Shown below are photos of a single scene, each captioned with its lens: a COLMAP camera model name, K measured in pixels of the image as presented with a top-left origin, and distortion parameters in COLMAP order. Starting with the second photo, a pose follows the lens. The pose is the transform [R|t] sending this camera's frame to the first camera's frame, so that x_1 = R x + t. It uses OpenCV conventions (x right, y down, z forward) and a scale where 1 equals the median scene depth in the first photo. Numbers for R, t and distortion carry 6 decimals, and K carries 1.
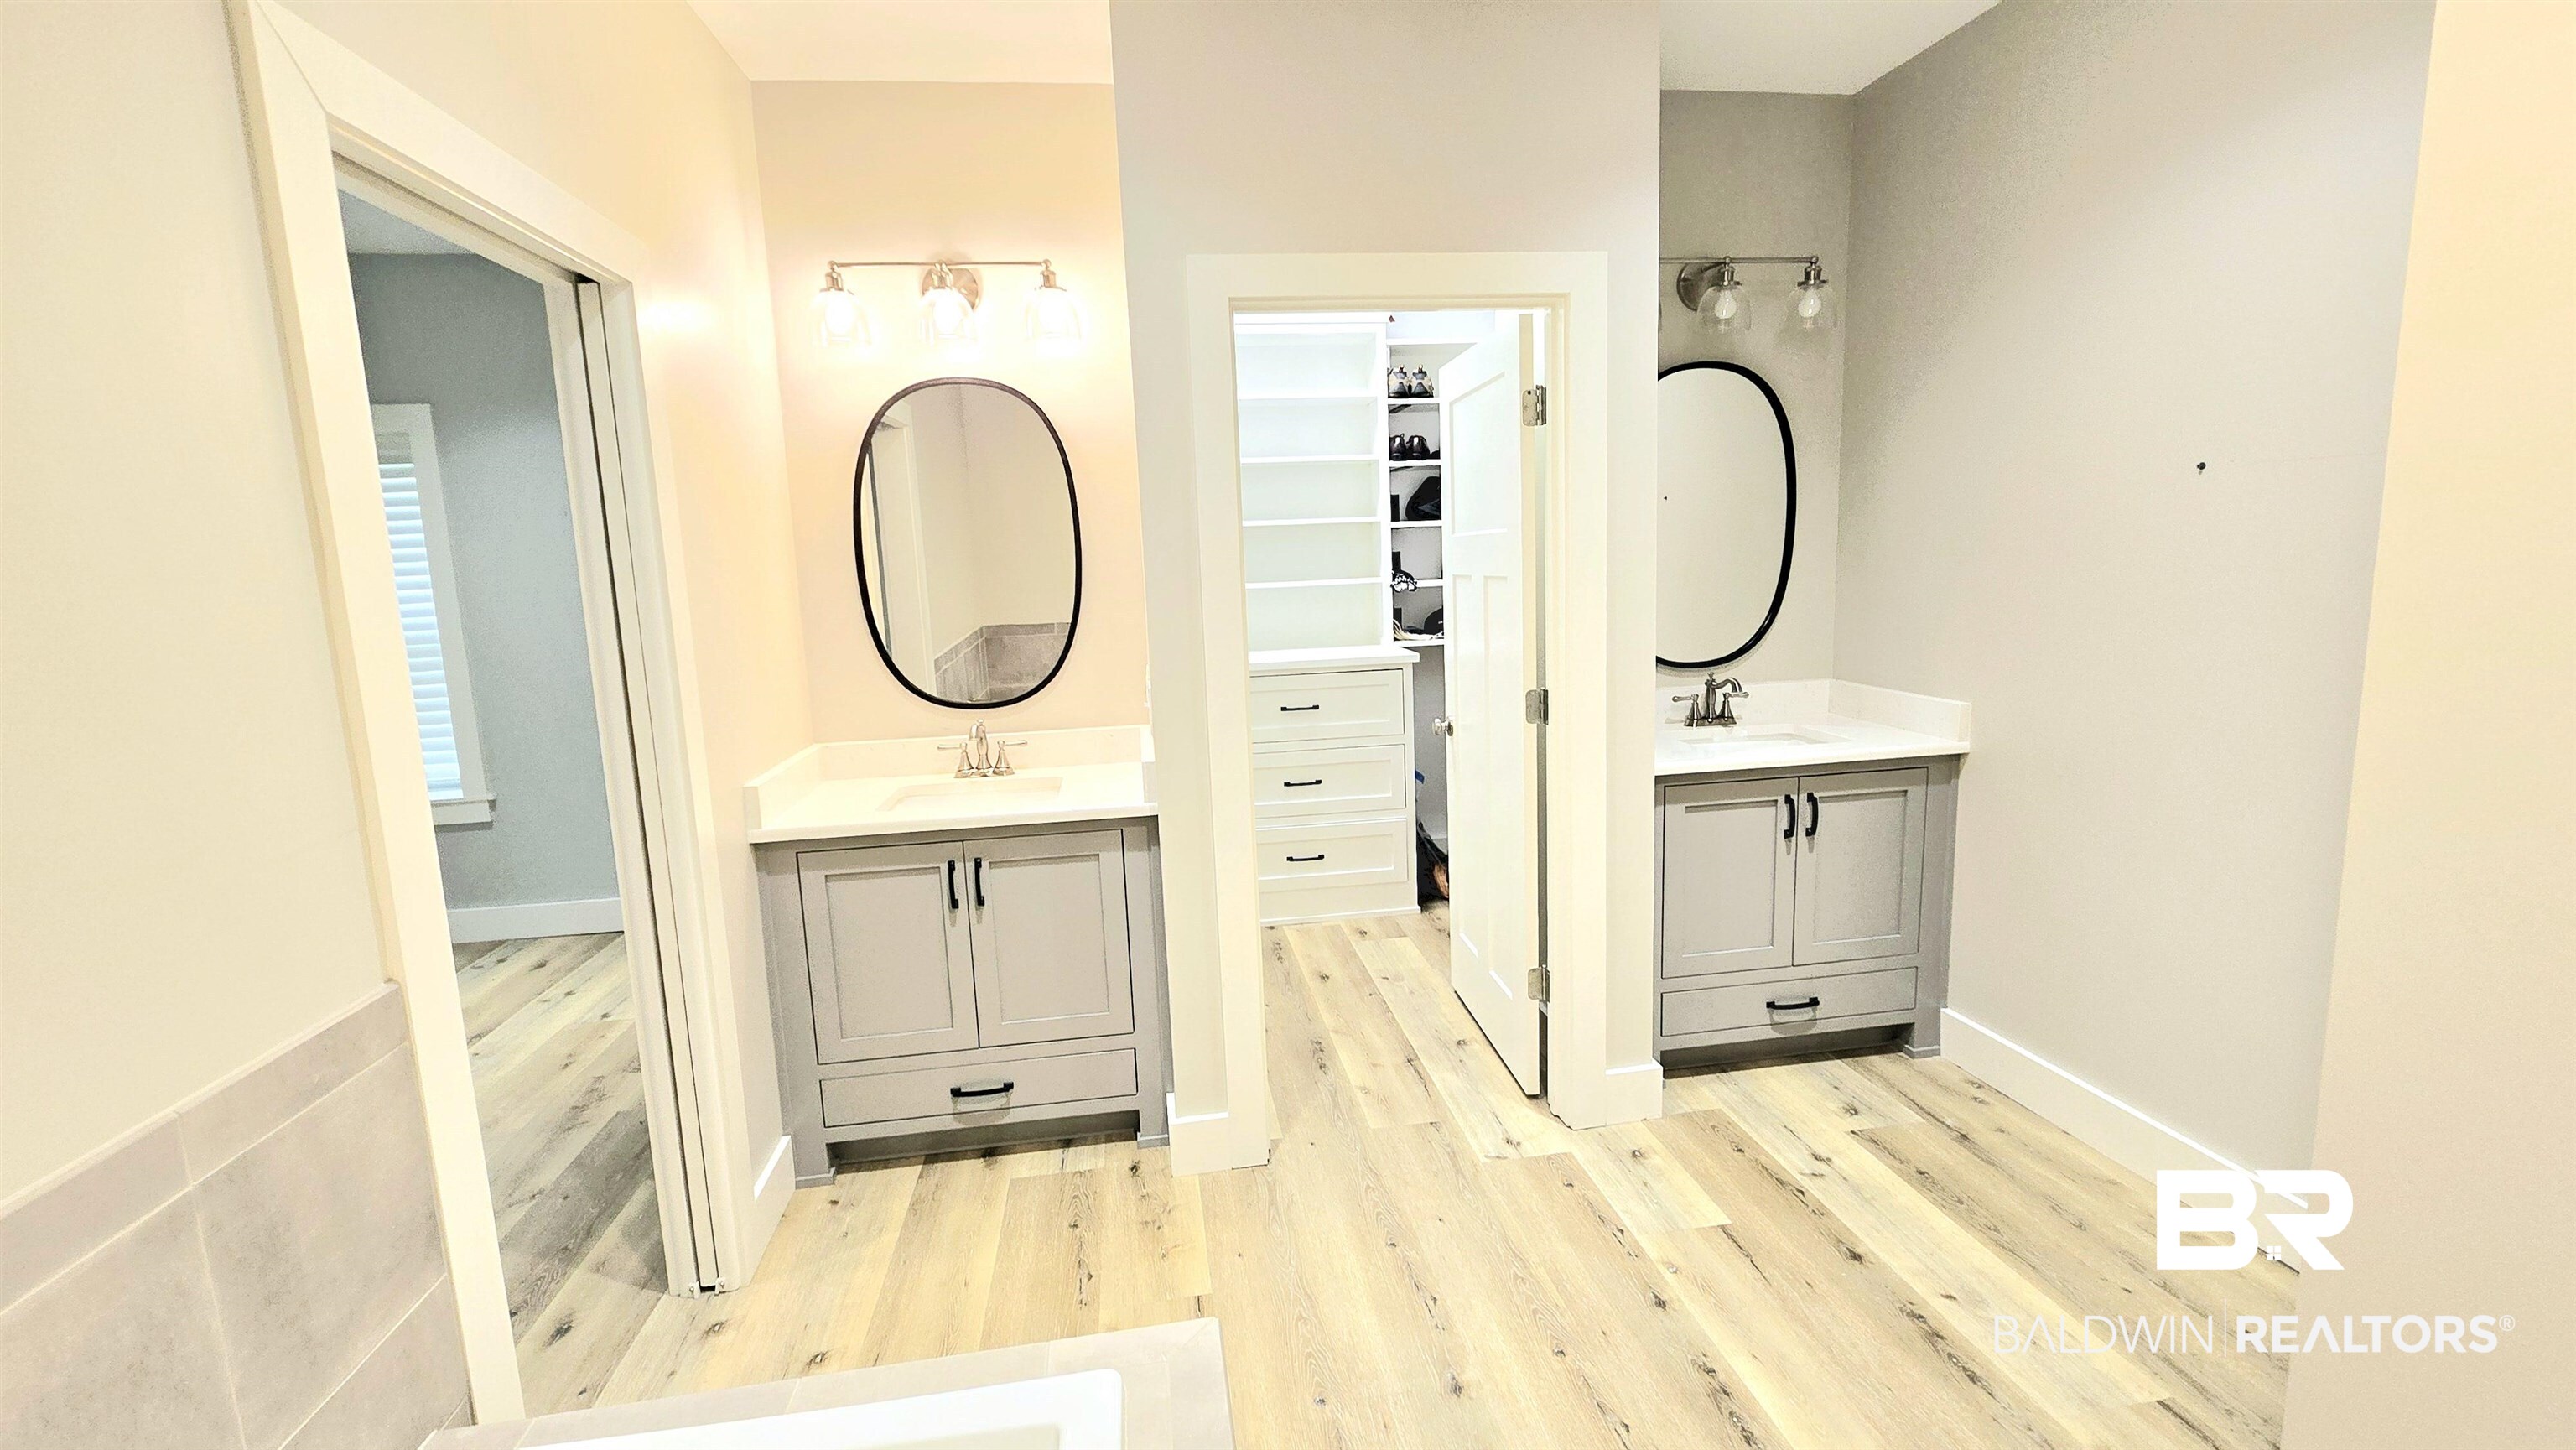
lens RADIAL K [[1054.8, 0, 1291.3], [0, 1054.8, 718.9], [0, 0, 1]] dist [-0.003283, 0.000990]
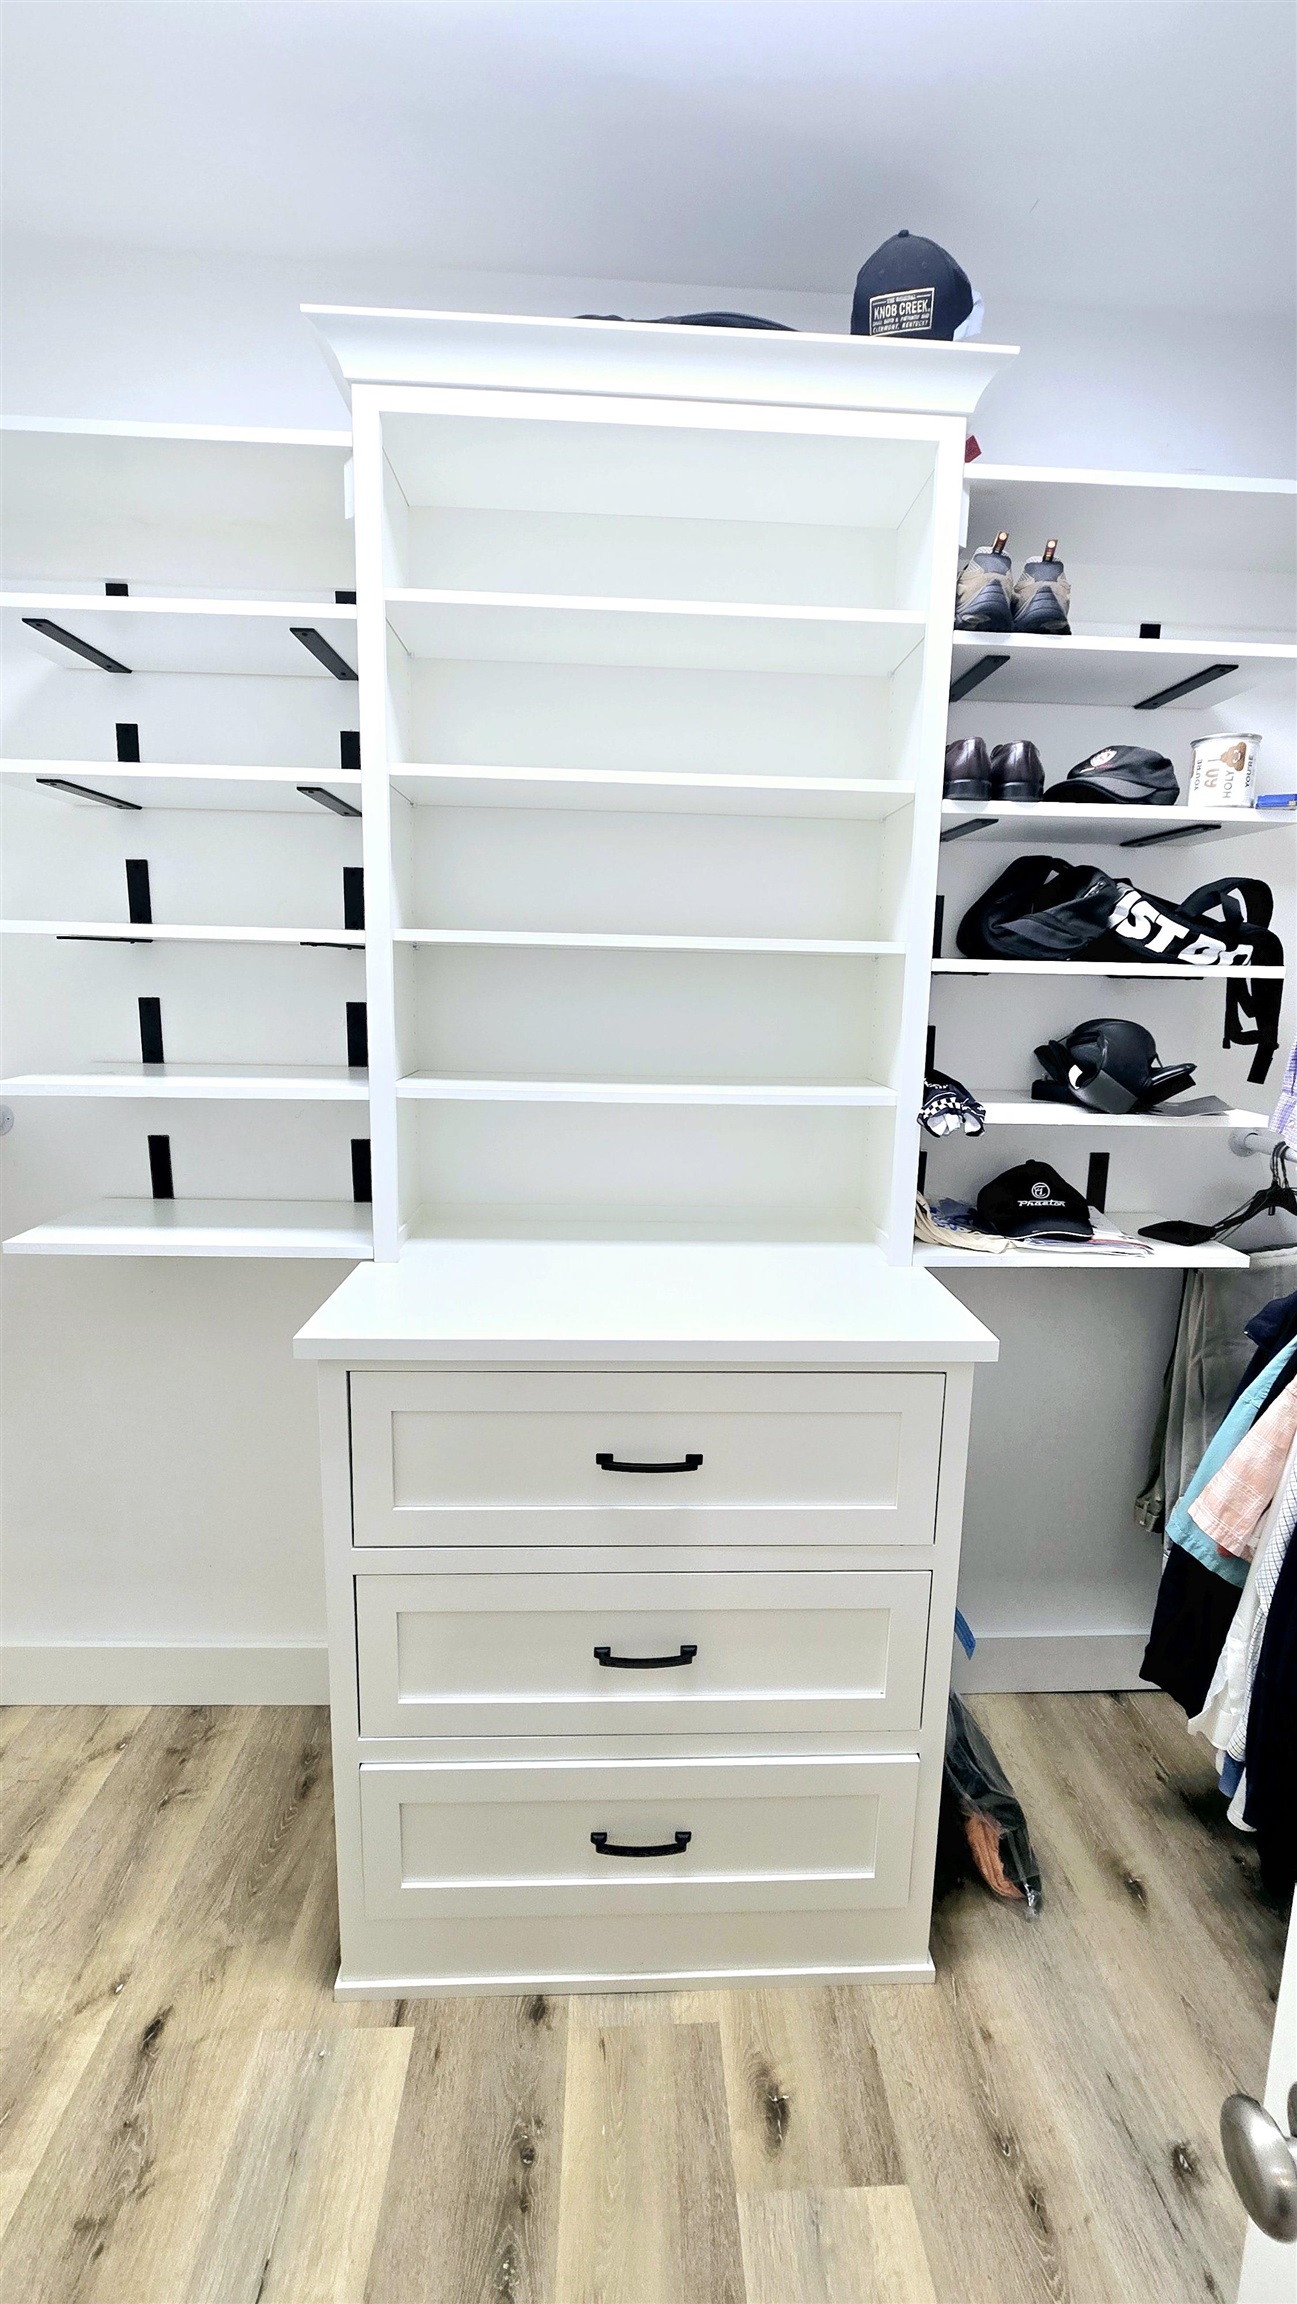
lens RADIAL K [[943.4, 0, 650.2], [0, 943.4, 1163.6], [0, 0, 1]] dist [-0.003283, 0.000990]
pose [[0.990279, 0.073710, -0.117963, 0.037288], [-0.070727, 0.997066, 0.029283, -0.114018], [0.119776, -0.020655, 0.992586, 0.641815]]
